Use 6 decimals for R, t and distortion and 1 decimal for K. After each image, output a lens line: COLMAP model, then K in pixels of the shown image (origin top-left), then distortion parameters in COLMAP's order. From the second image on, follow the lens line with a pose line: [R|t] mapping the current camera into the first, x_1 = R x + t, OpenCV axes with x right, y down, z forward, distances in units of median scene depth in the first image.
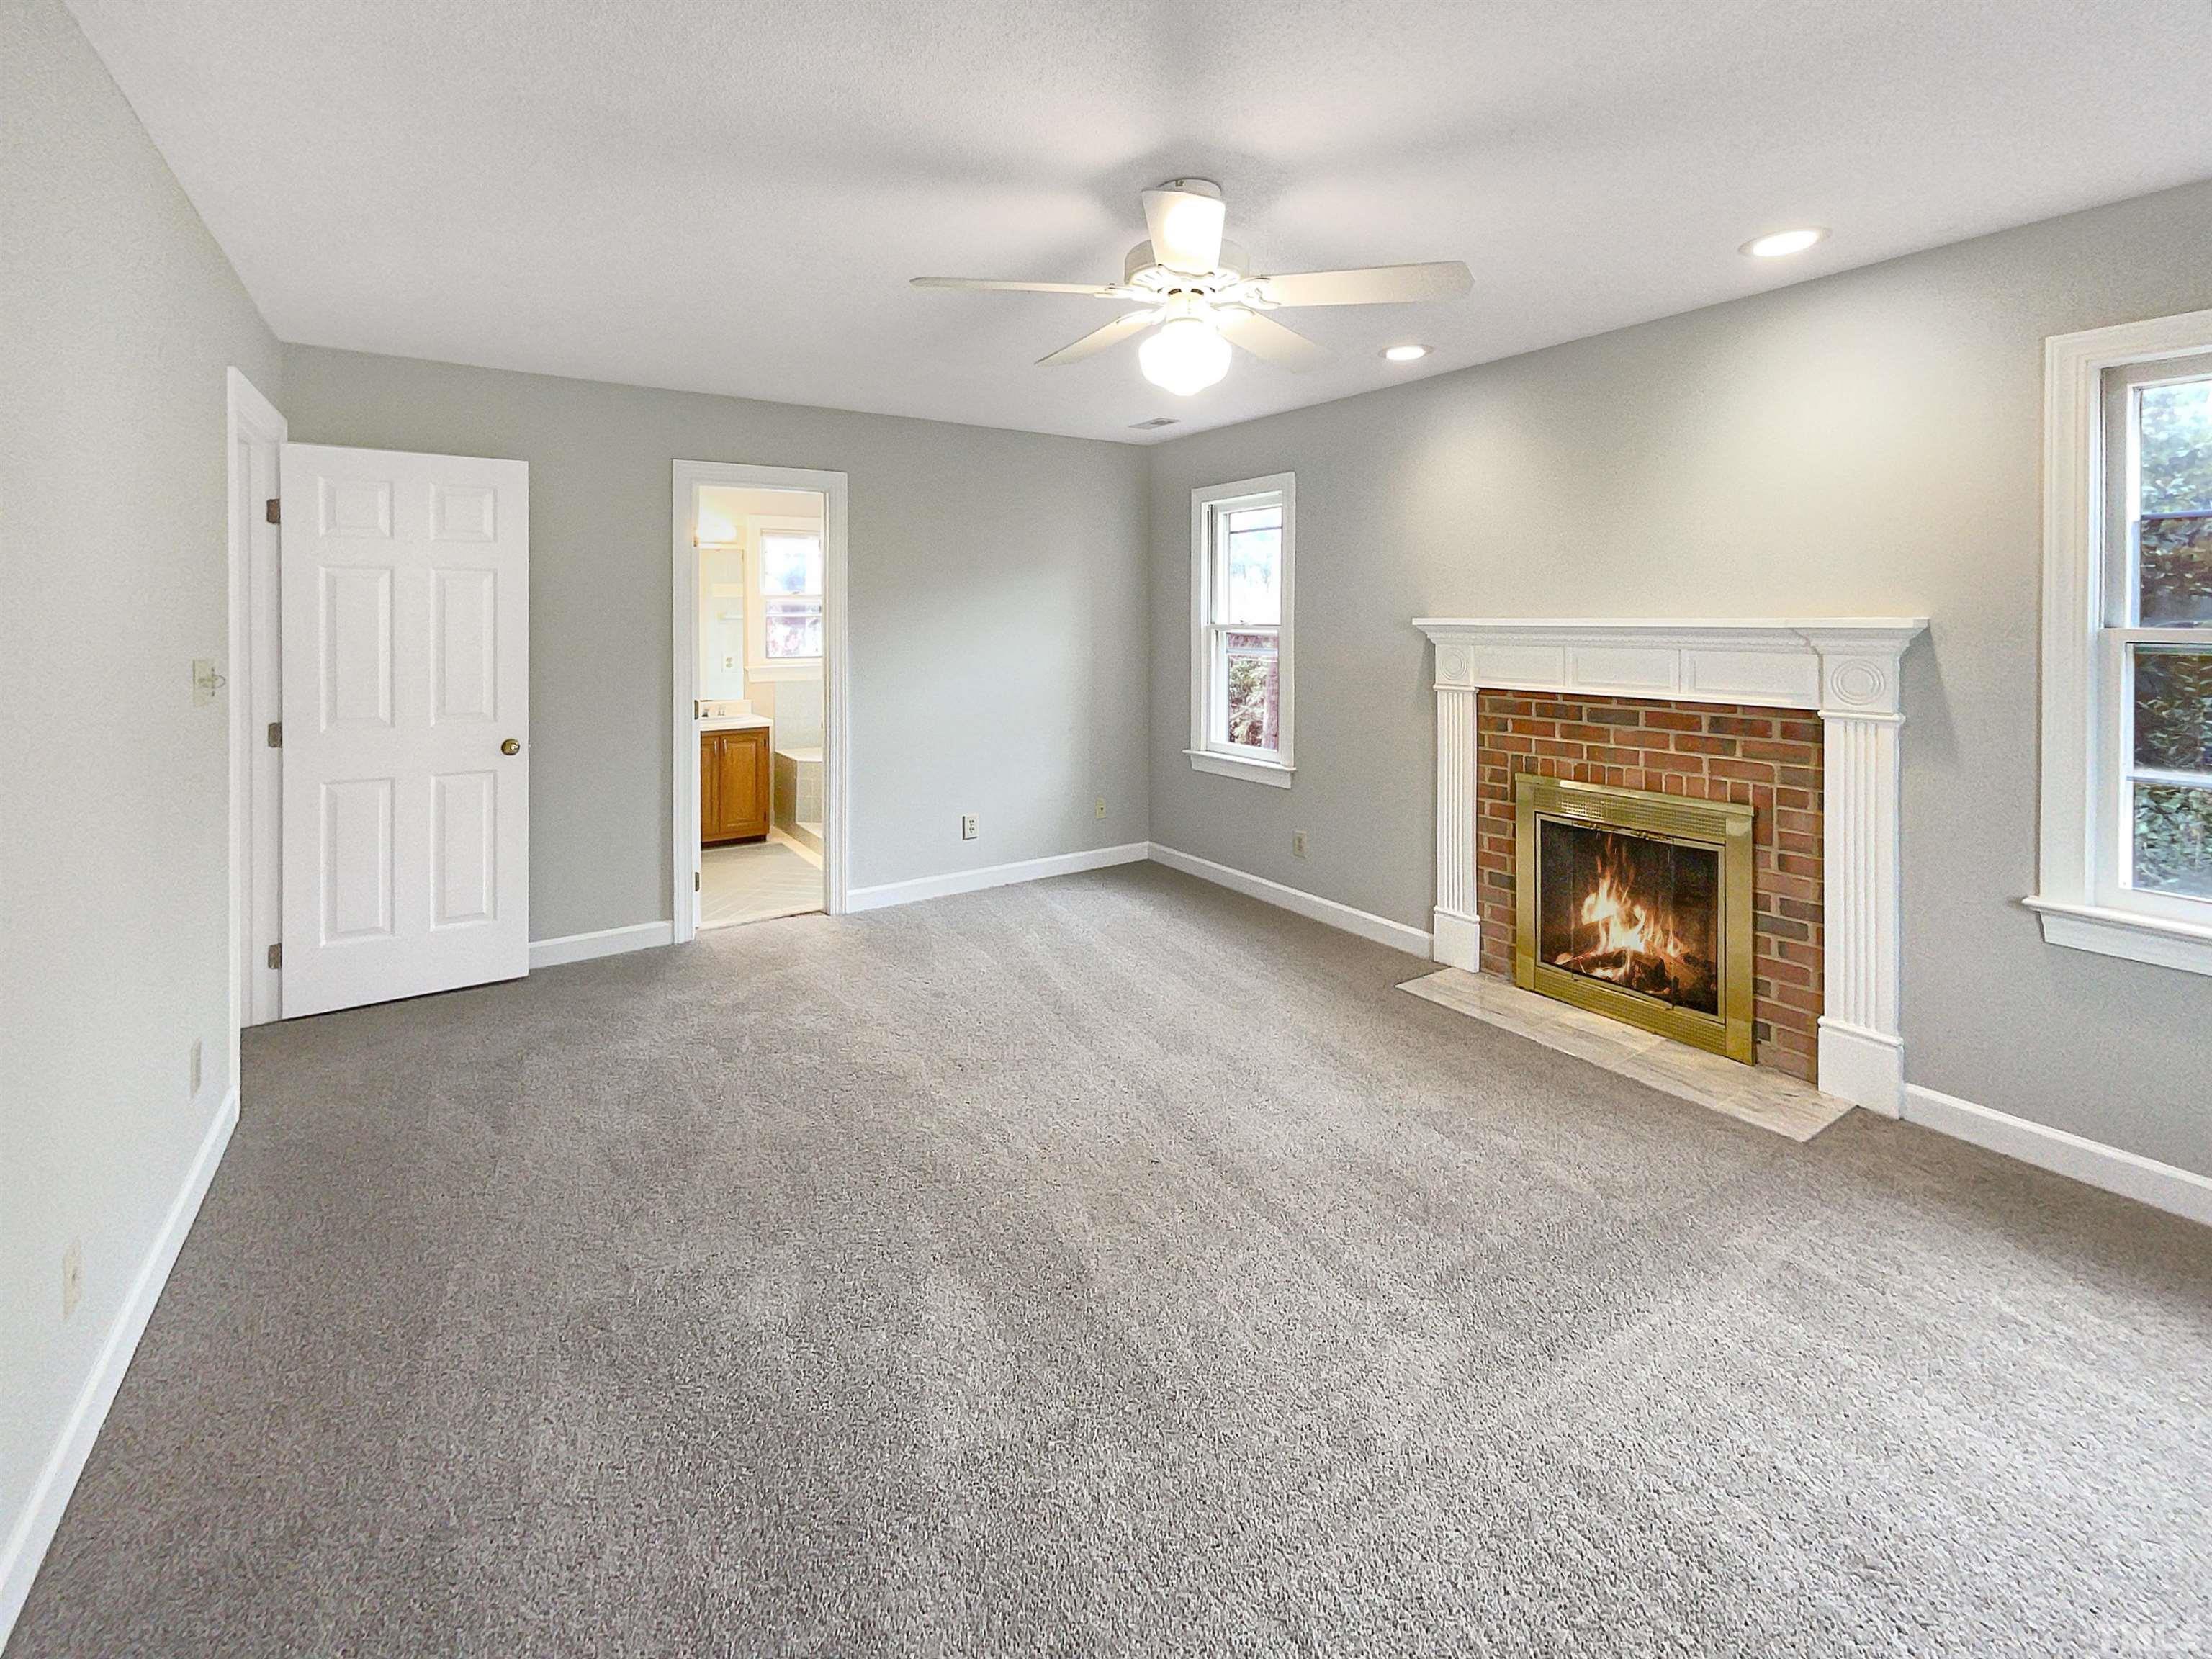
lens RADIAL K [[902.9, 0, 1106.0], [0, 902.9, 829.5], [0, 0, 1]] dist [-0.025379, 0.000050]
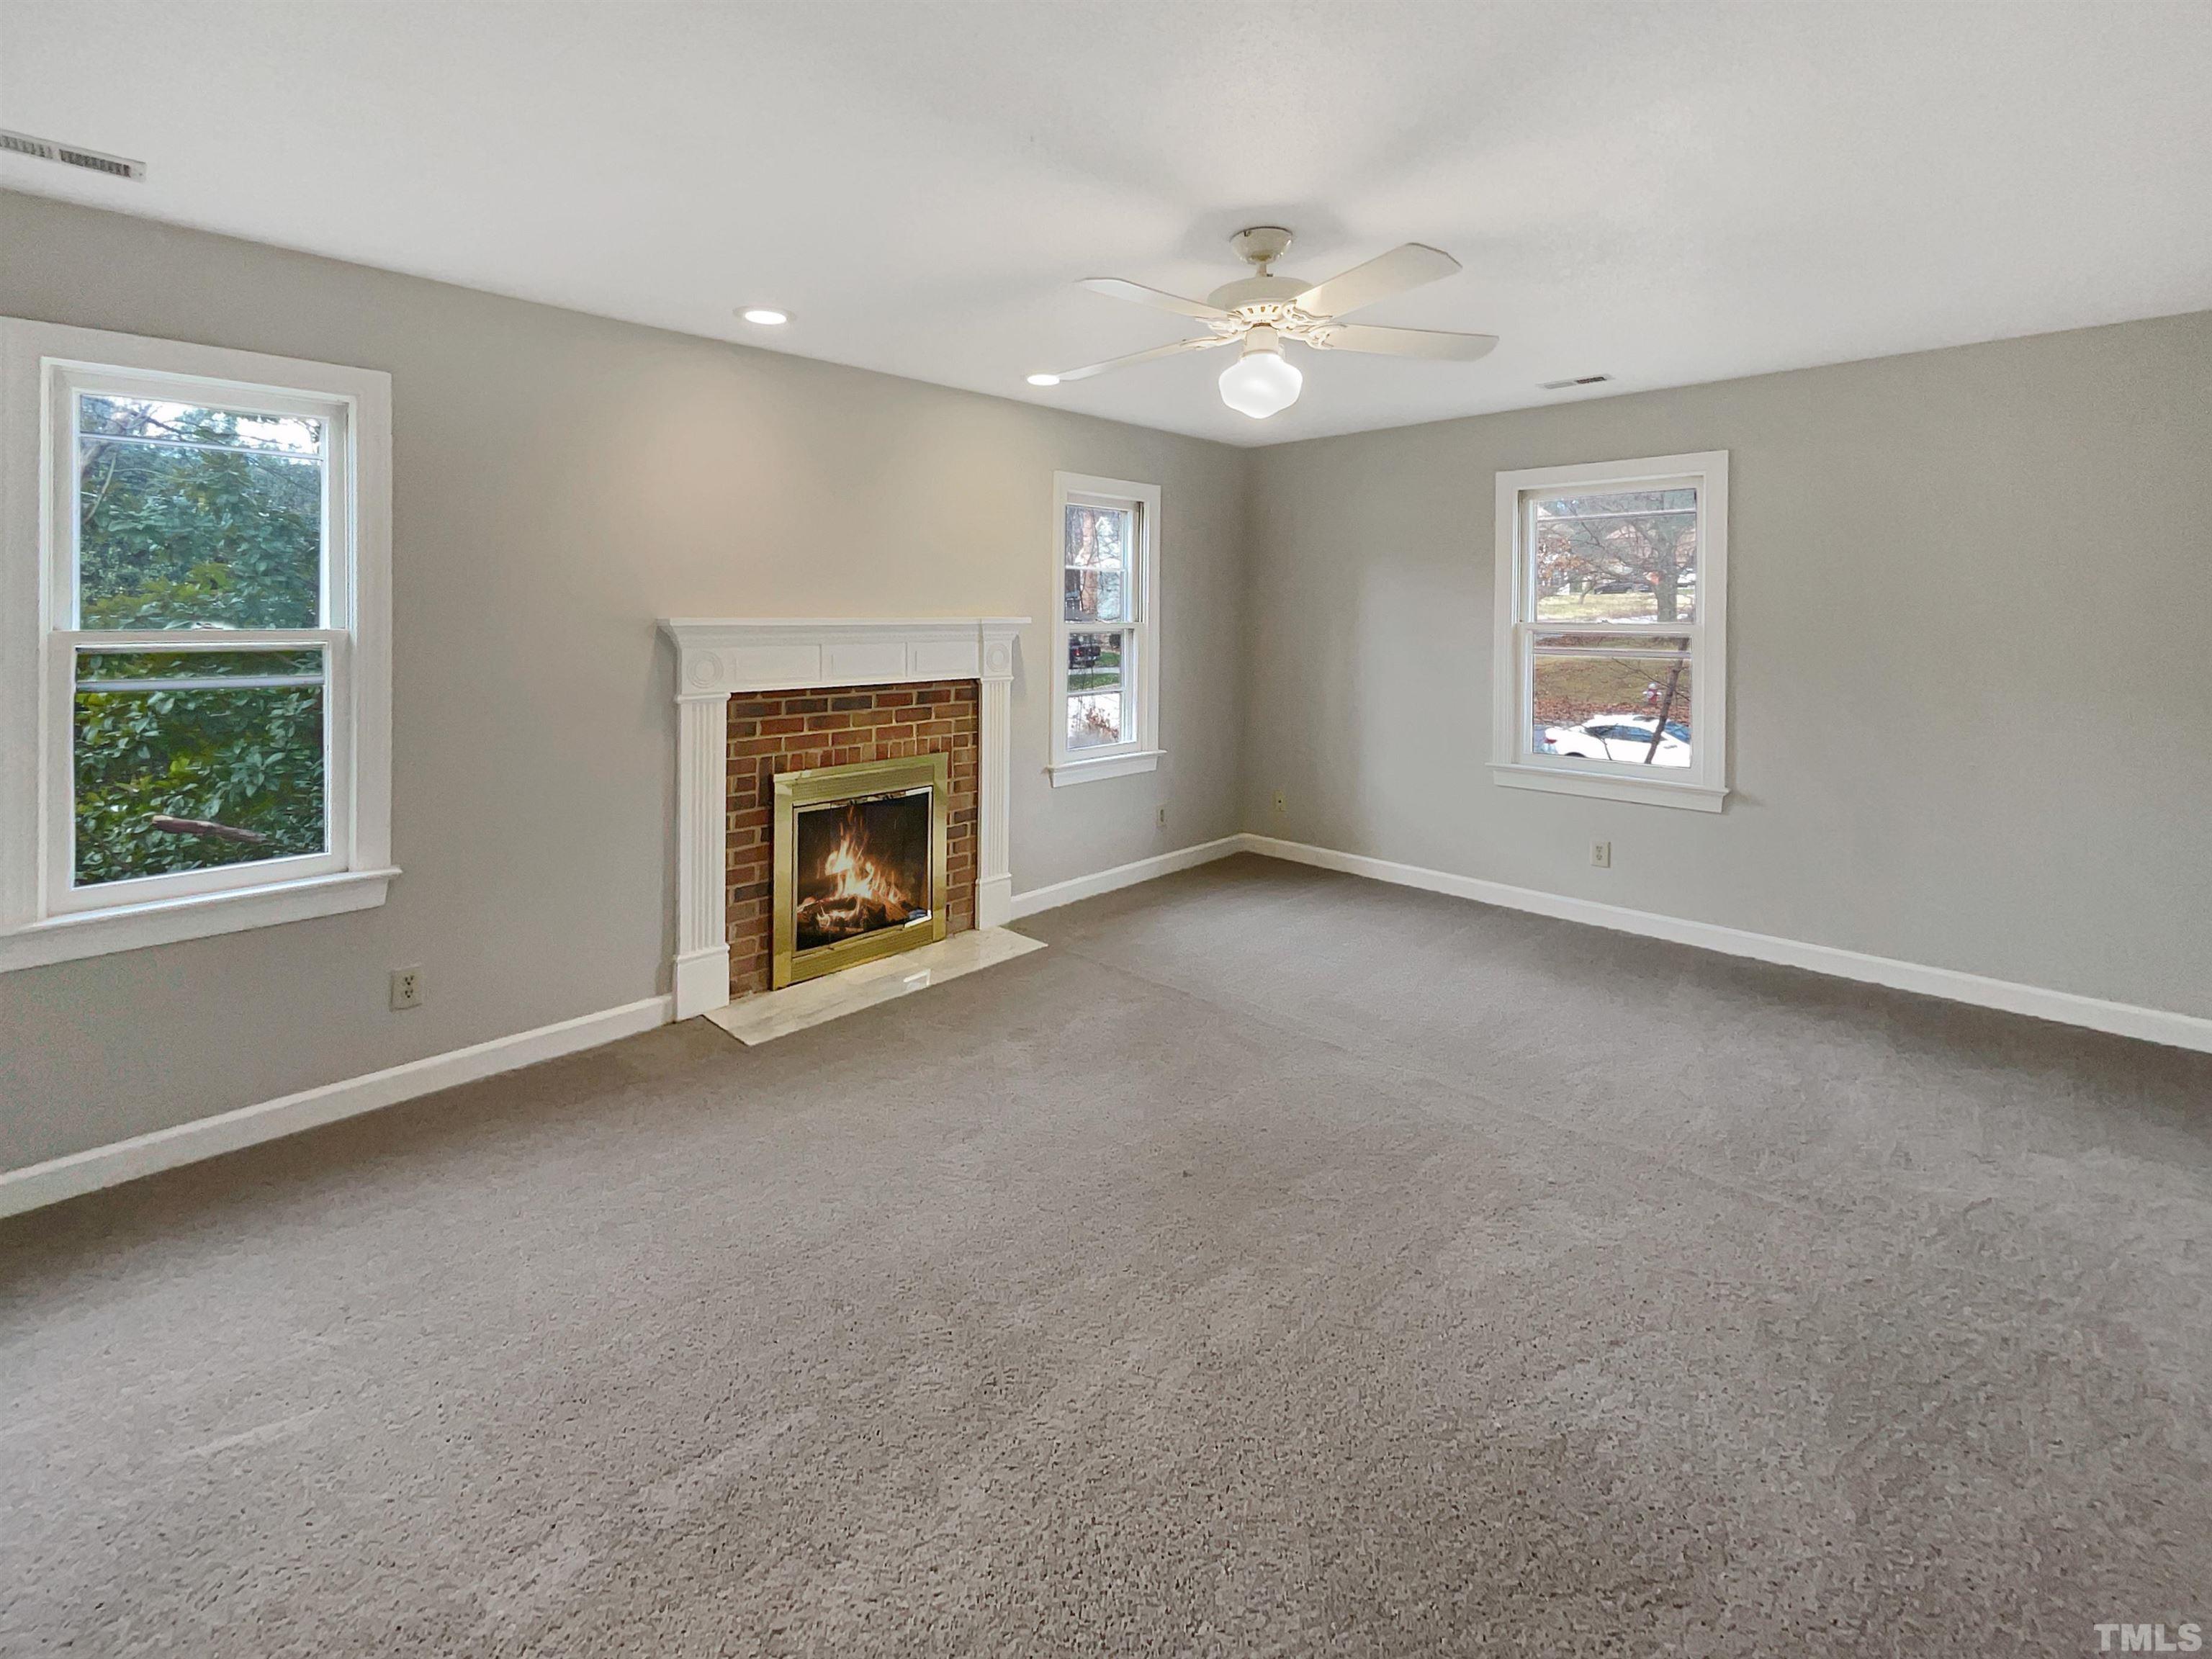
lens RADIAL K [[902.9, 0, 1106.0], [0, 902.9, 829.5], [0, 0, 1]] dist [-0.025379, 0.000050]
pose [[-0.189916, -0.218986, 0.957067, -0.600990], [0.220010, 0.940525, 0.258859, -0.192828], [-0.956832, 0.259725, -0.130442, 0.848643]]
